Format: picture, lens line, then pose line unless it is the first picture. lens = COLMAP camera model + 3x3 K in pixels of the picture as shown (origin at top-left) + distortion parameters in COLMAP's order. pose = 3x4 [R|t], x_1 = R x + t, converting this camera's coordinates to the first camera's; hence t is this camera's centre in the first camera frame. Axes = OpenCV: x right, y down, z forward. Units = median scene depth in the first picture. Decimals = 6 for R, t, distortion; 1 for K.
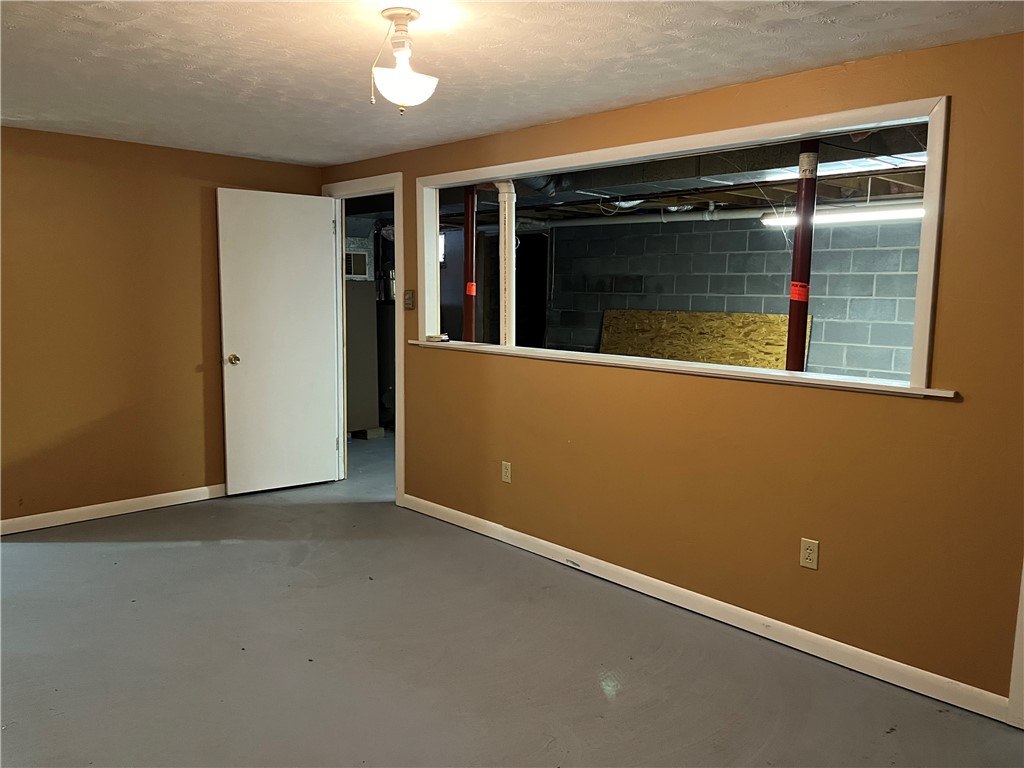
lens RADIAL K [[774.7, 0, 512.0], [0, 774.7, 384.0], [0, 0, 1]] dist [0.003202, 0.002288]
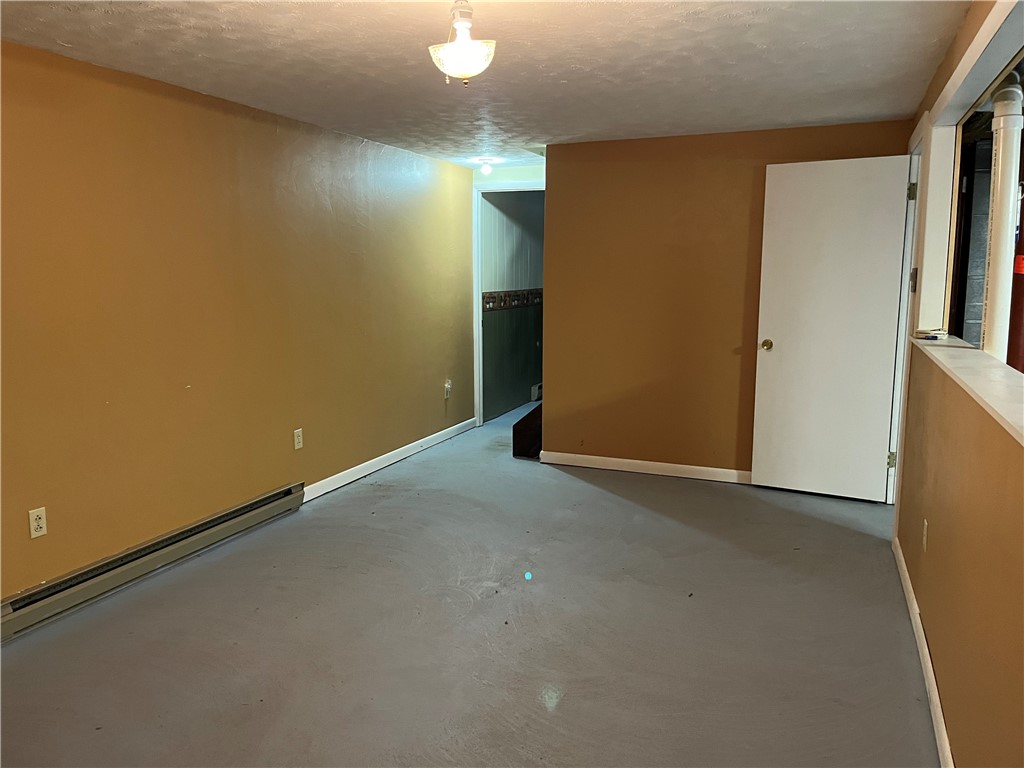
lens RADIAL K [[774.7, 0, 512.0], [0, 774.7, 384.0], [0, 0, 1]] dist [0.003202, 0.002288]
pose [[0.392295, 0.120996, -0.911847, 0.396788], [-0.104384, 0.990763, 0.086560, -0.034279], [0.913897, 0.061225, 0.401302, 0.335960]]
